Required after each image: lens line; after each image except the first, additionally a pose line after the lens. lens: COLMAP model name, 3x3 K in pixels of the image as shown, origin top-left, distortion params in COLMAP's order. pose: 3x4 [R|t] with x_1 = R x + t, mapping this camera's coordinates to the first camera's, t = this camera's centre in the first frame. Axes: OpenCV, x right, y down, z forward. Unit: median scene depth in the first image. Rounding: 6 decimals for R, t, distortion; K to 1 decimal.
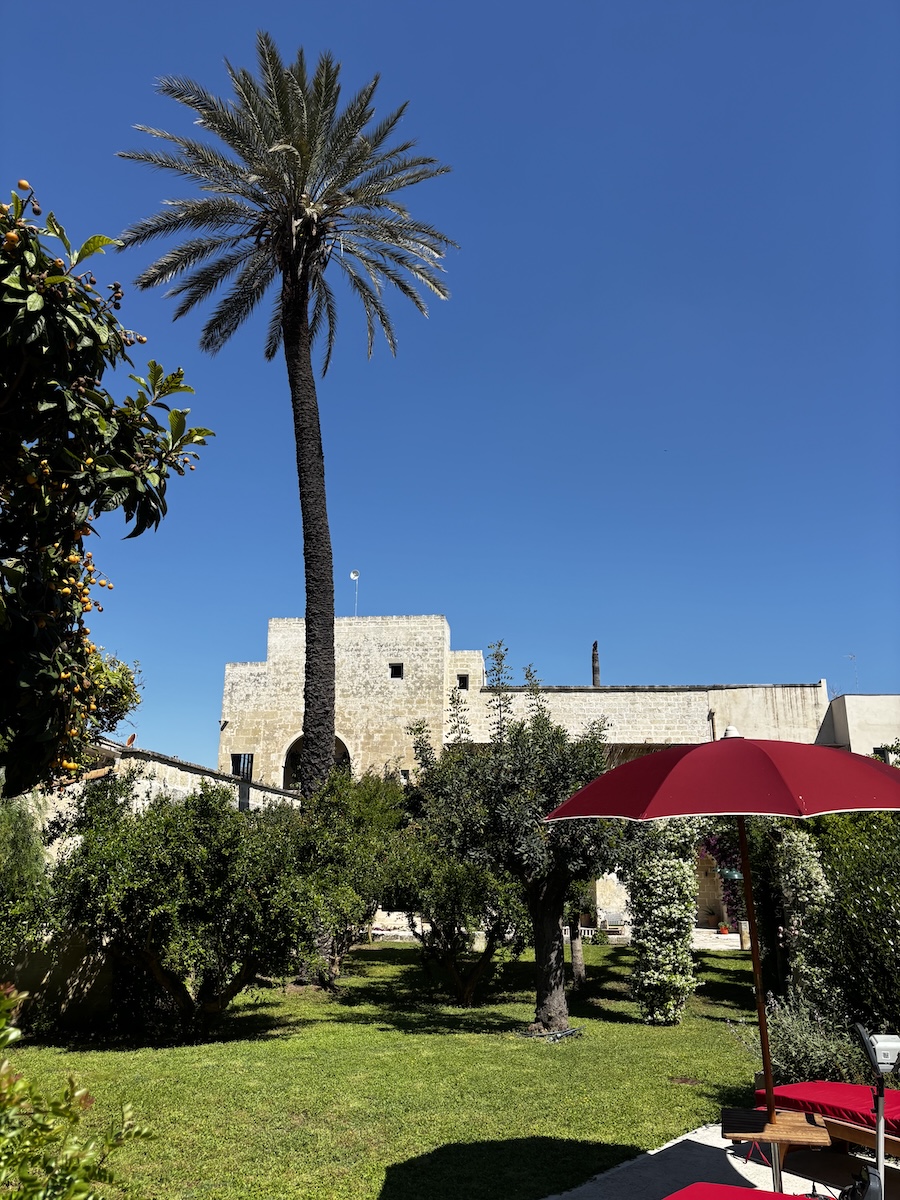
lens RADIAL K [[899.8, 0, 445.8], [0, 899.8, 604.0], [0, 0, 1]] dist [0.023356, -0.023798]
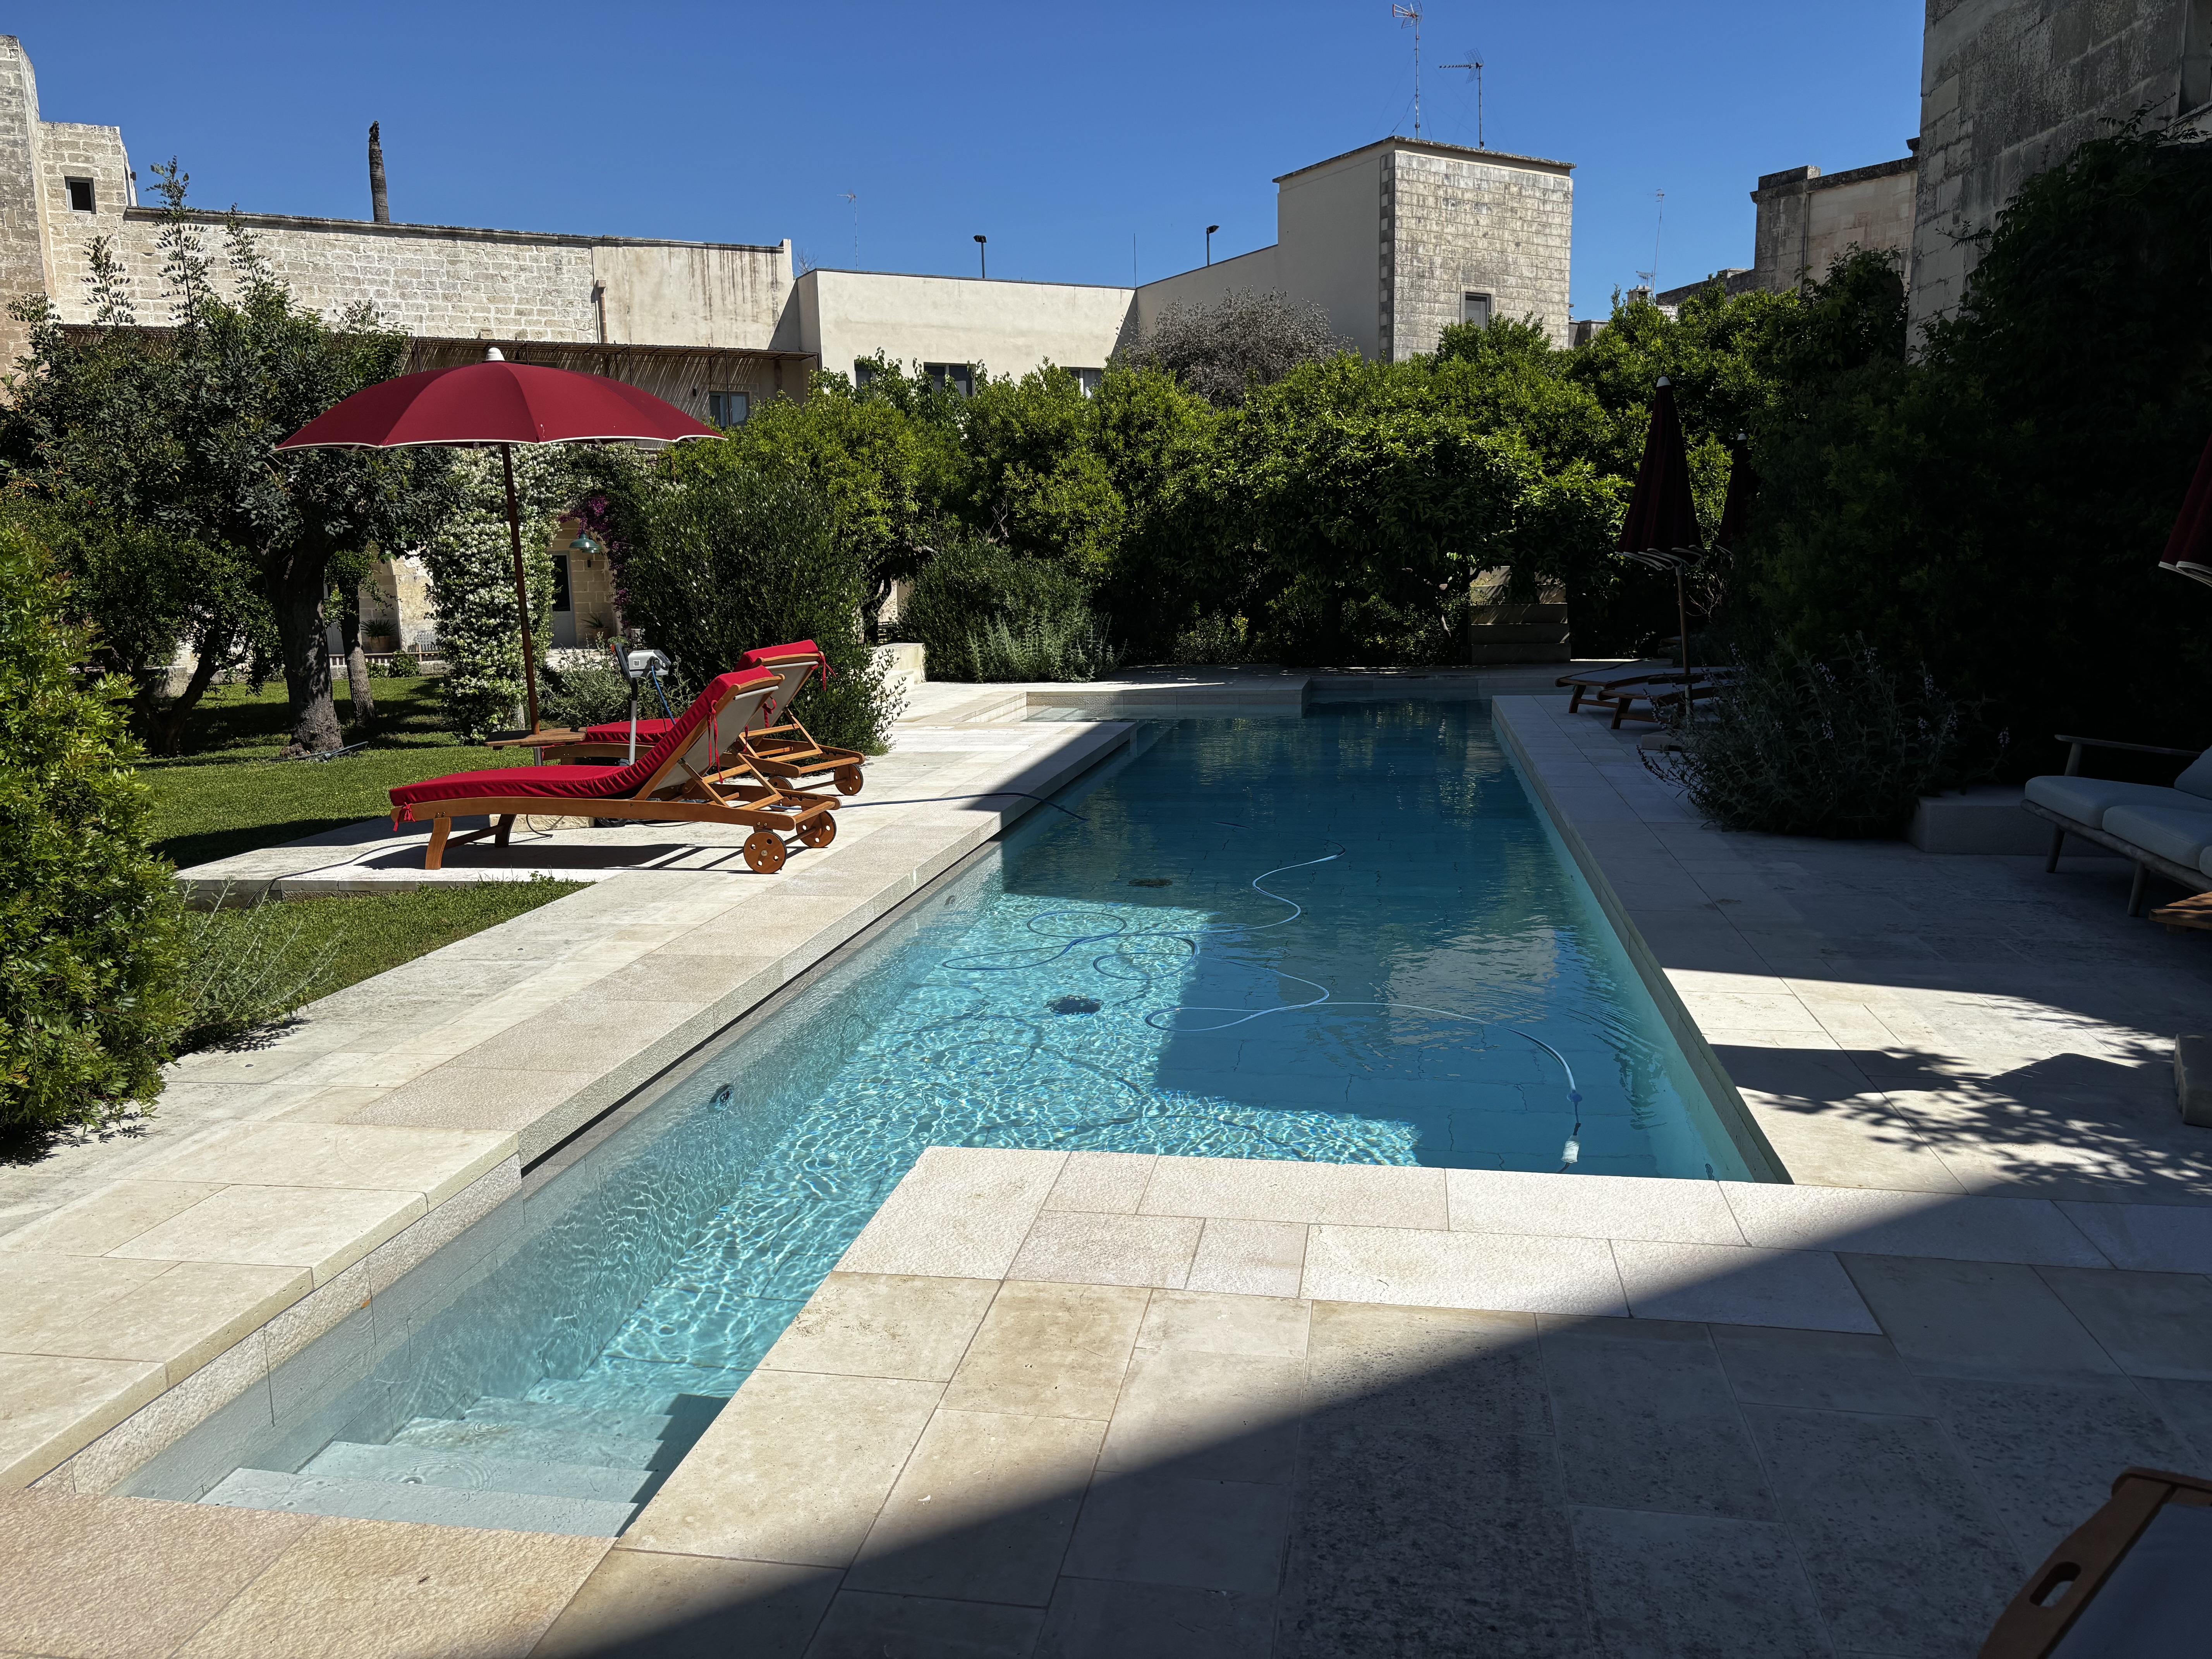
lens RADIAL K [[1658.6, 0, 1100.9], [0, 1658.6, 836.2], [0, 0, 1]] dist [0.023356, -0.023798]
pose [[0.853121, -0.114688, 0.508951, -0.026749], [-0.115319, 0.909955, 0.398351, -0.057503], [-0.508809, -0.398533, 0.763076, -0.294391]]
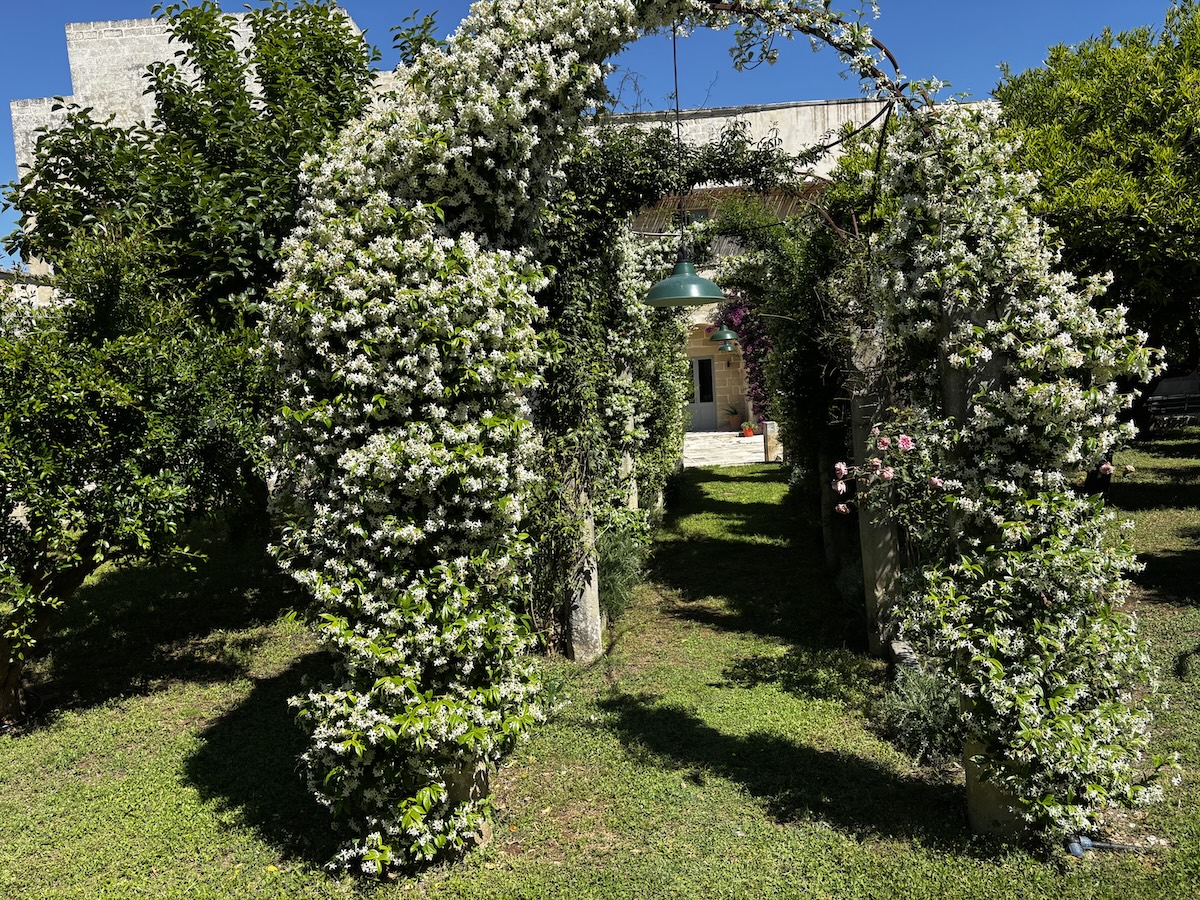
lens RADIAL K [[899.8, 0, 608.8], [0, 899.8, 454.0], [0, 0, 1]] dist [0.023356, -0.023798]
pose [[0.990642, -0.080985, 0.109863, 0.266783], [0.036520, 0.932869, 0.358360, 0.253373], [-0.131509, -0.350994, 0.927097, 0.760152]]
